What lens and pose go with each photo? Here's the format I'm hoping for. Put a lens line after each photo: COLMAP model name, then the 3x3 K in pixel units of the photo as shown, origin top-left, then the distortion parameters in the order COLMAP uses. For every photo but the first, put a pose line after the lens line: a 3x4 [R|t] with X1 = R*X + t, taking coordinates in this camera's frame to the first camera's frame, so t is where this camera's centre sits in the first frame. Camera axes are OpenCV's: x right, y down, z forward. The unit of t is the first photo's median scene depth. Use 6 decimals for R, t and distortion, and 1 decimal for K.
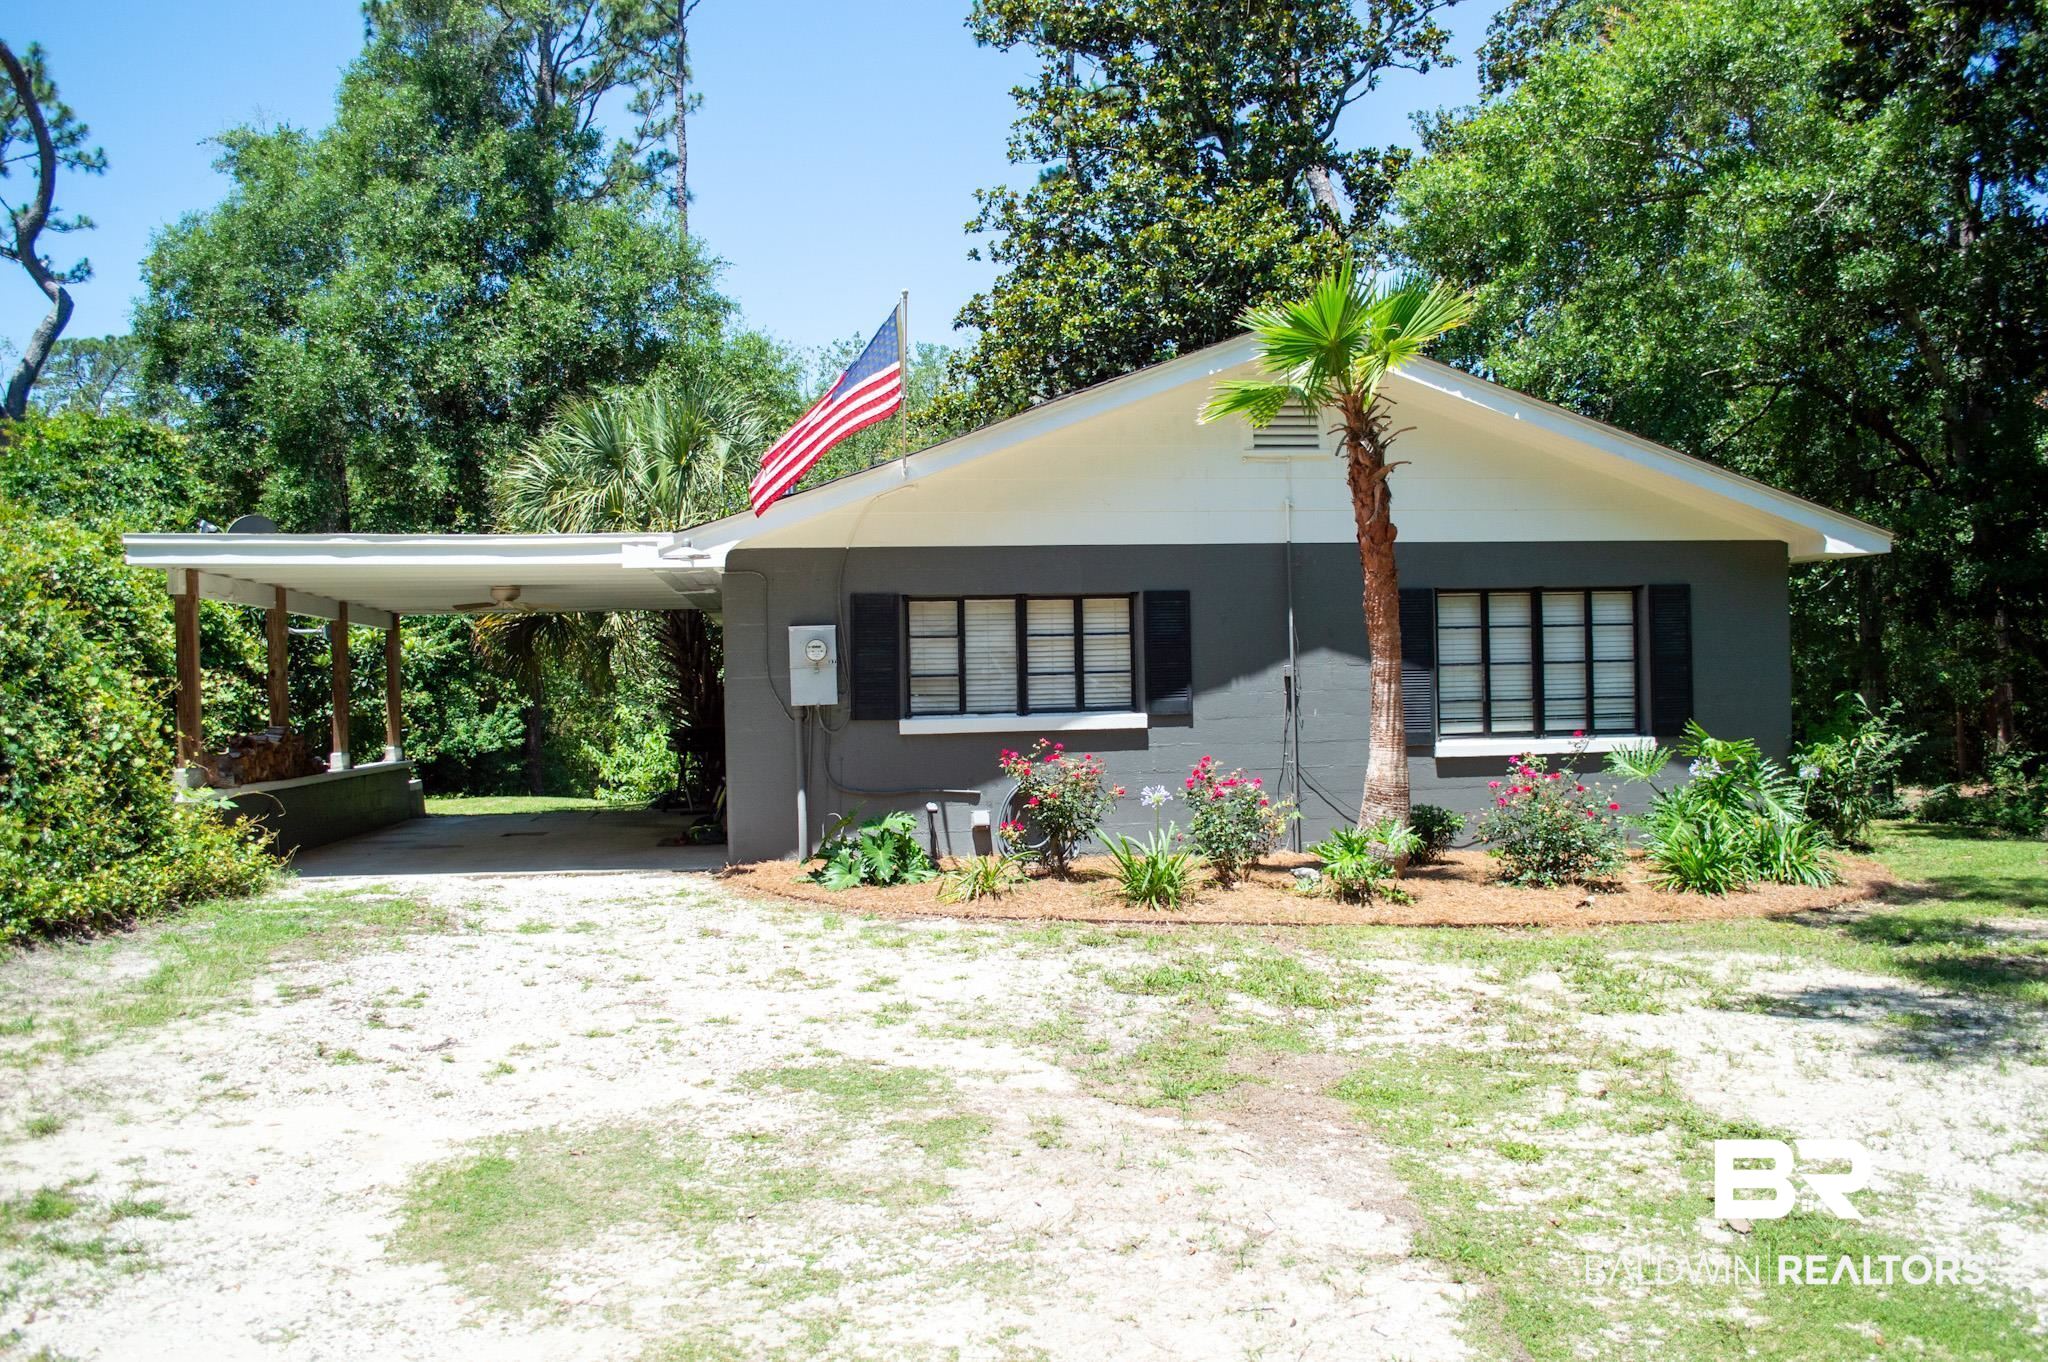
lens RADIAL K [[1654.4, 0, 1034.7], [0, 1654.4, 678.9], [0, 0, 1]] dist [-0.075086, 0.003784]
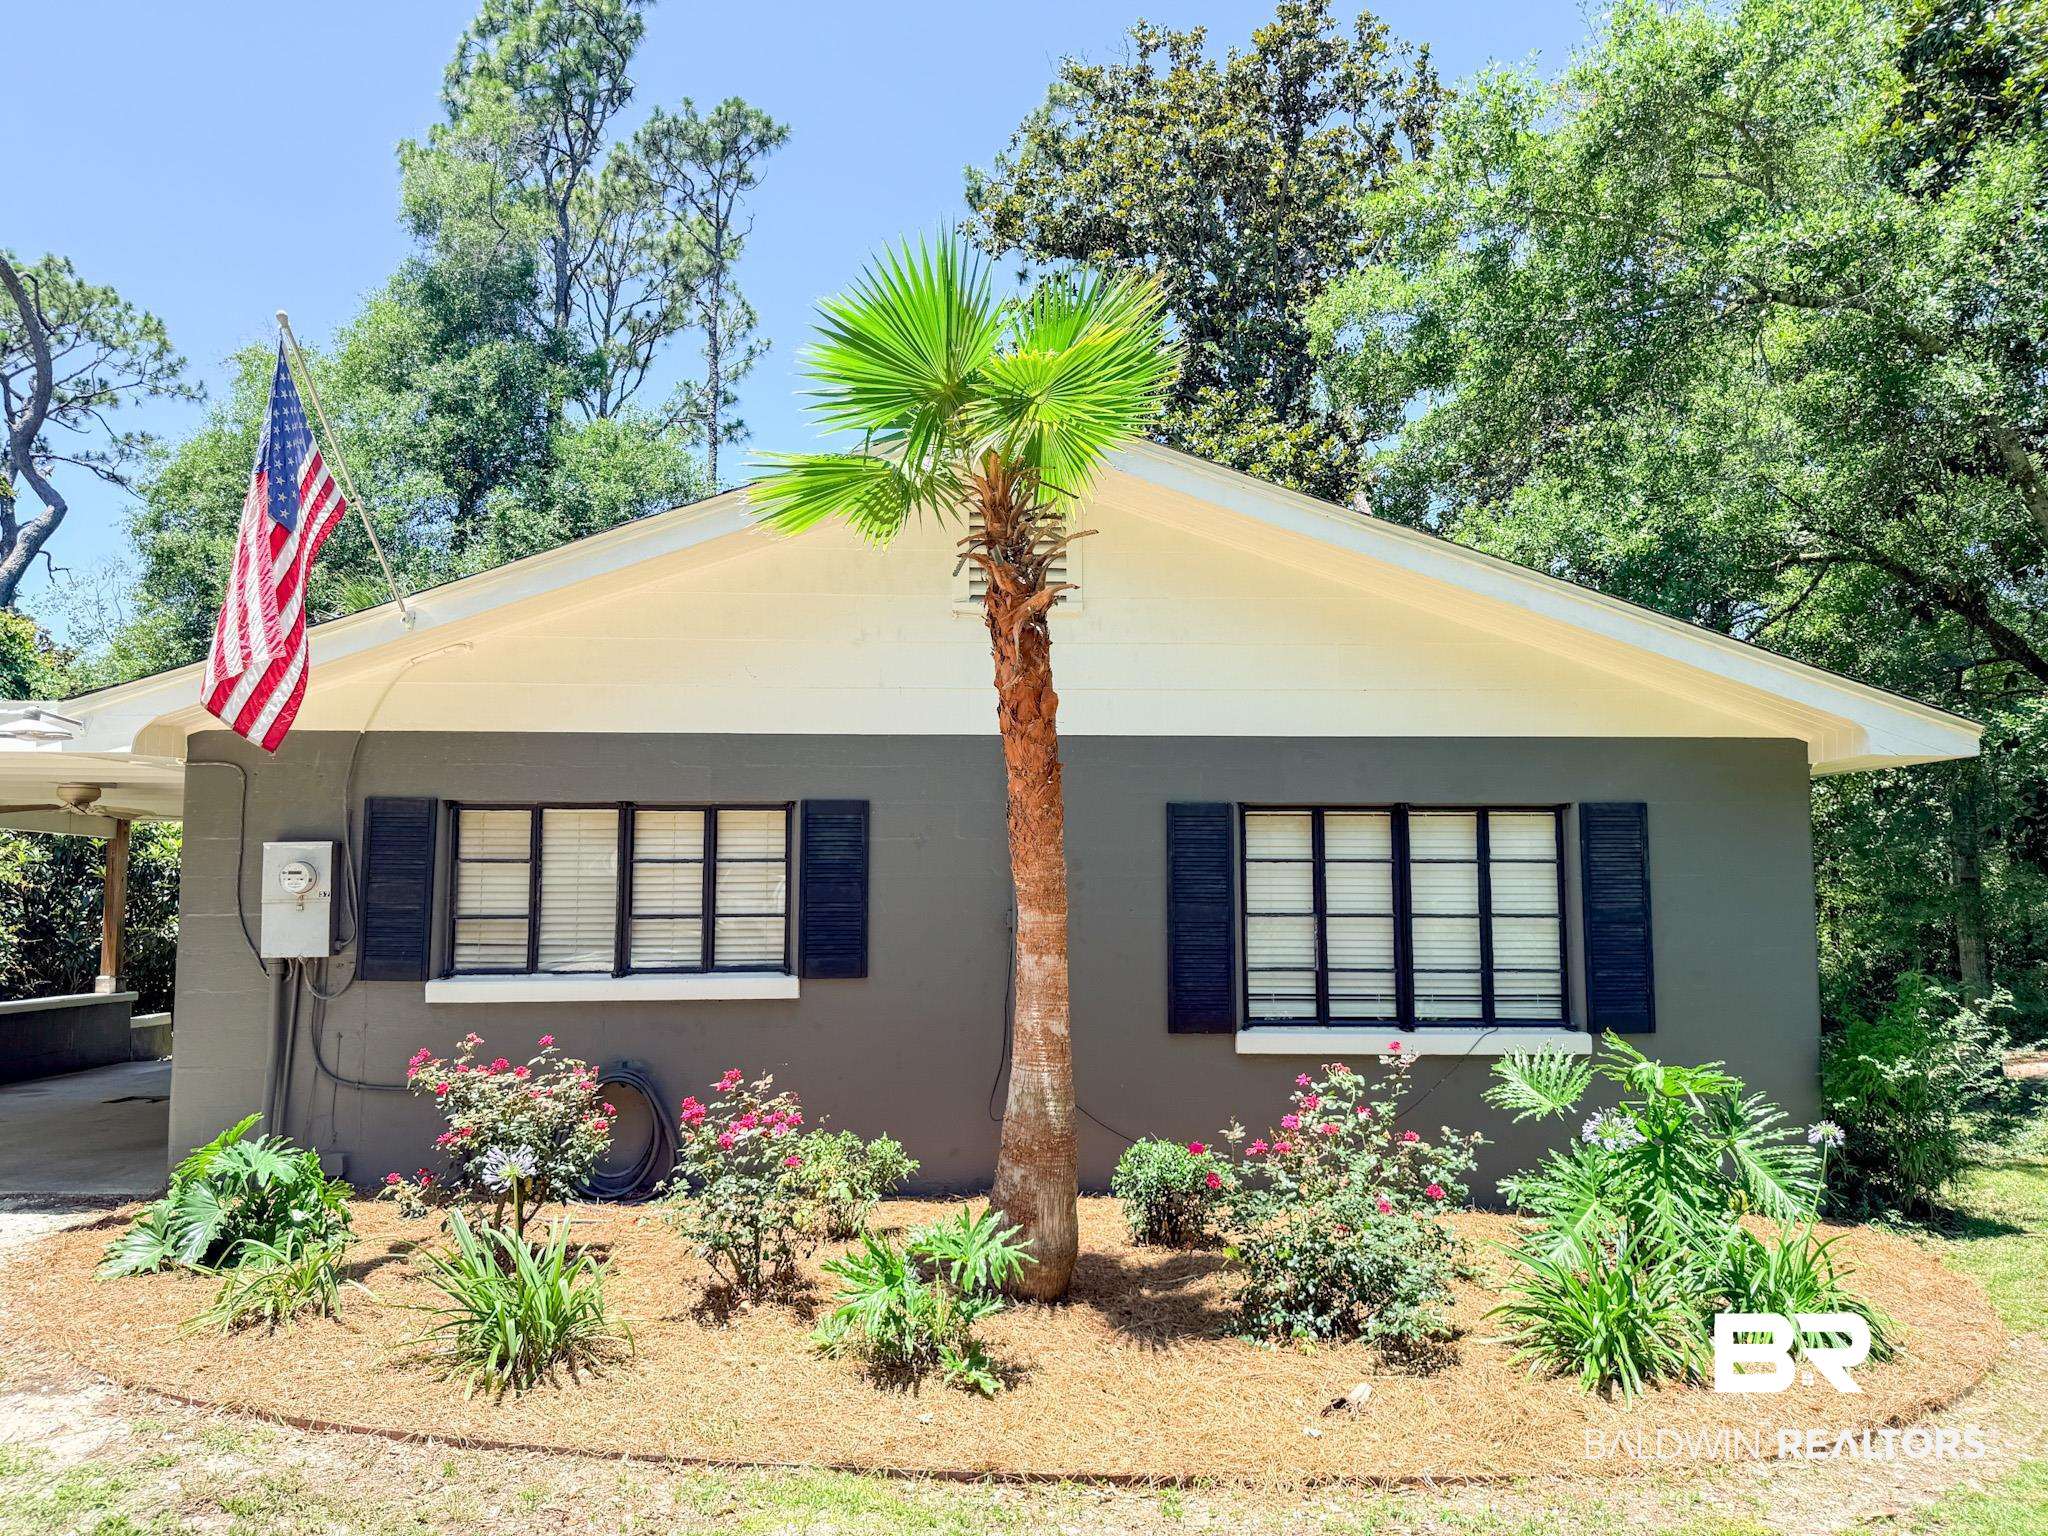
lens RADIAL K [[1448.9, 0, 1027.4], [0, 1448.9, 761.5], [0, 0, 1]] dist [0.037816, -0.007619]
pose [[0.995069, 0.012748, -0.098362, 0.211006], [-0.021588, 0.995767, -0.089338, -0.016228], [0.096806, 0.091021, 0.991133, 0.387273]]
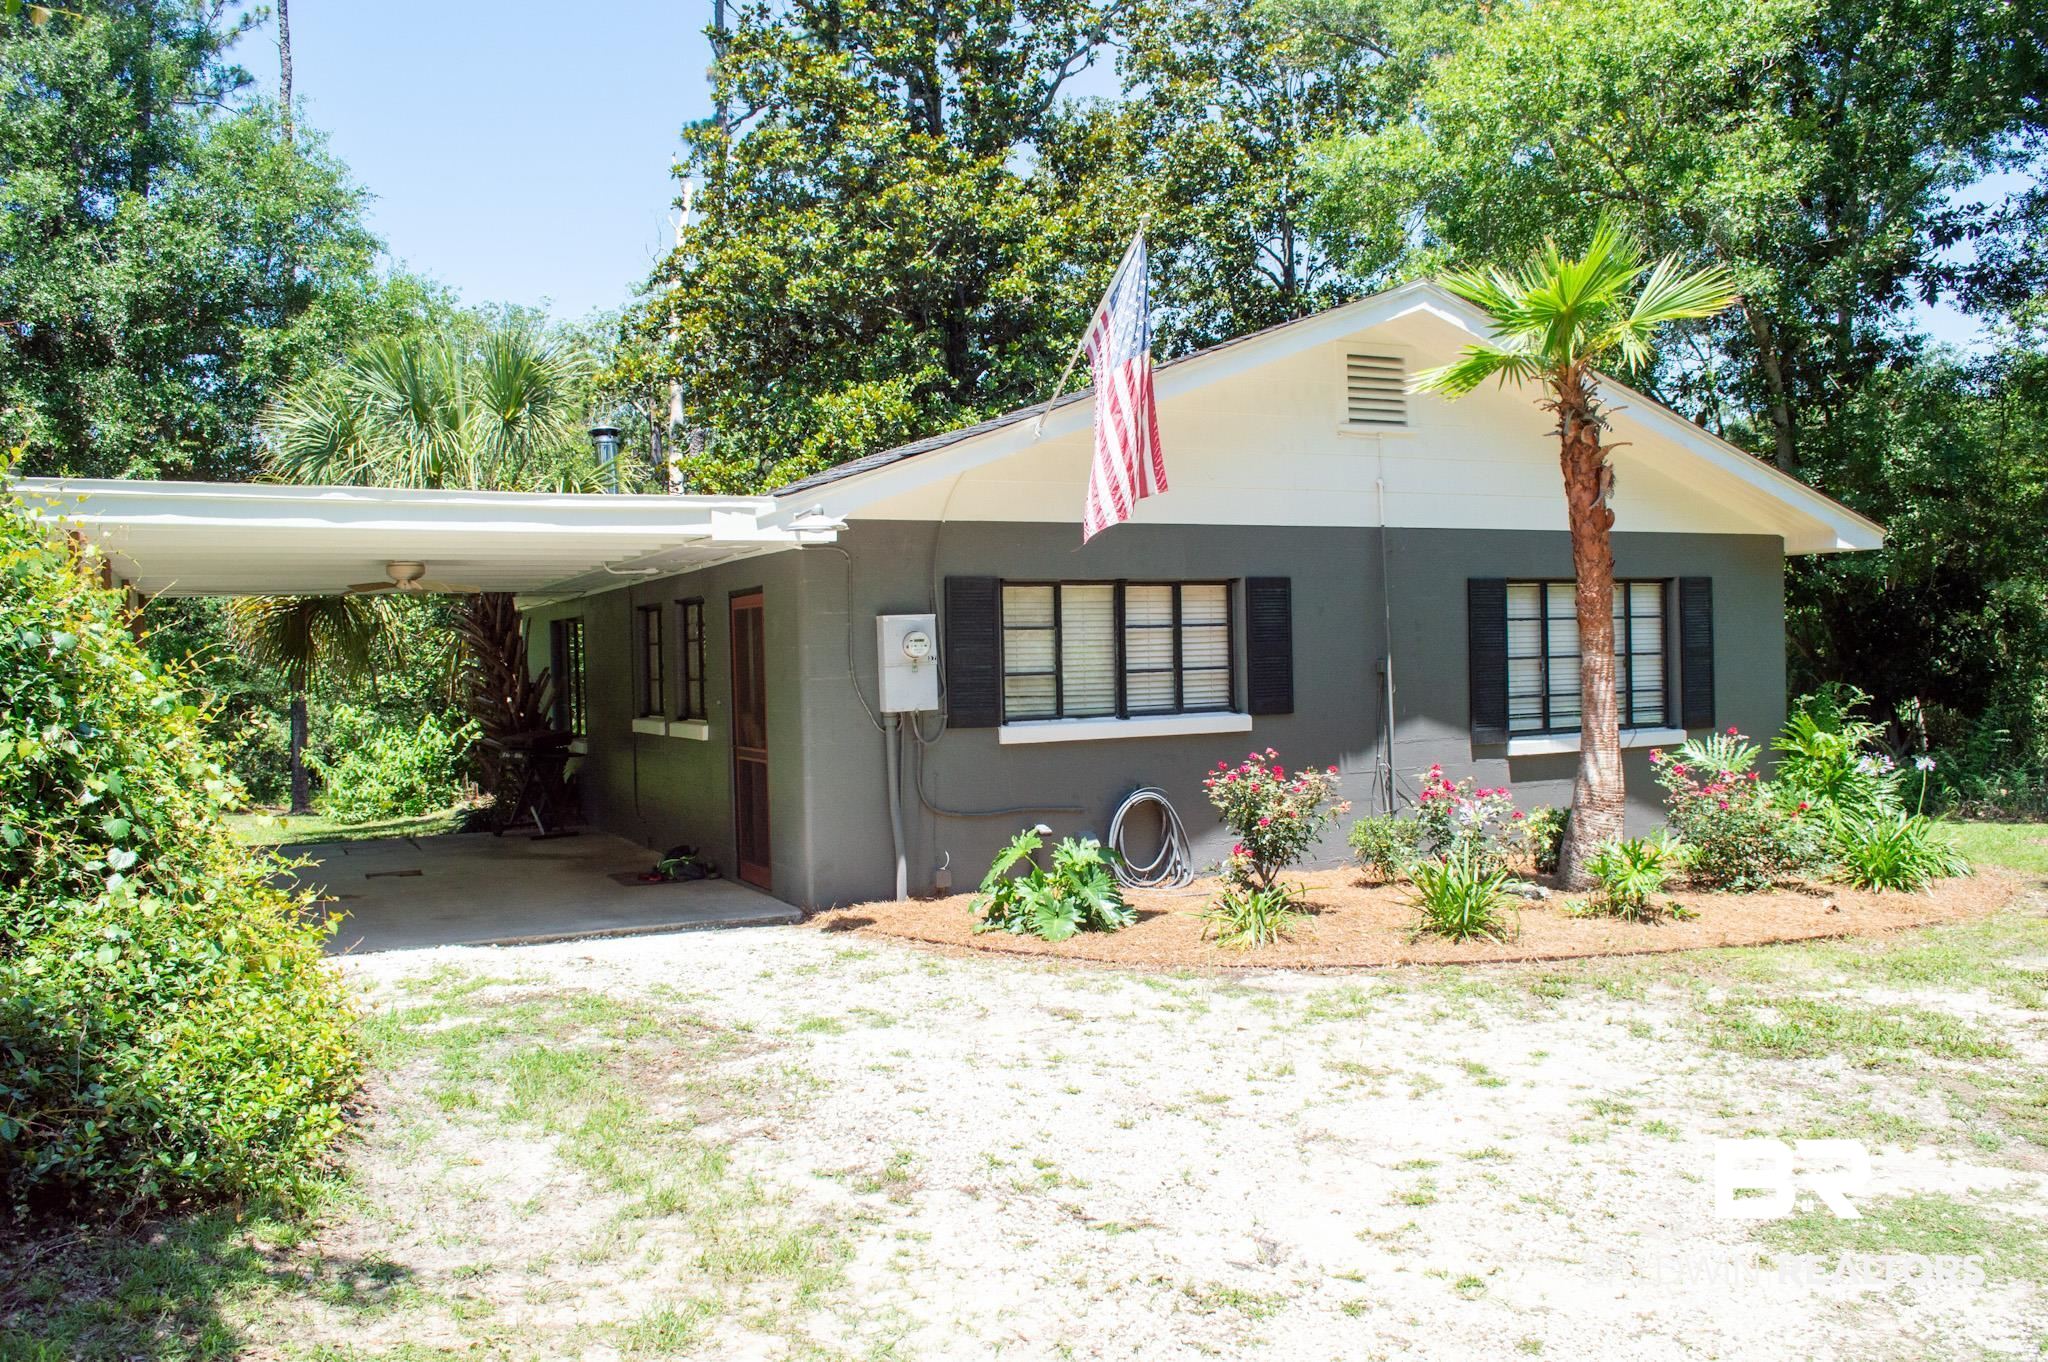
lens RADIAL K [[1654.4, 0, 1032.1], [0, 1654.4, 677.9], [0, 0, 1]] dist [-0.075086, 0.003784]
pose [[0.951471, -0.007414, 0.307649, -0.304455], [0.005138, 0.999953, 0.008207, -0.006588], [-0.307696, -0.006228, 0.951464, 0.181949]]
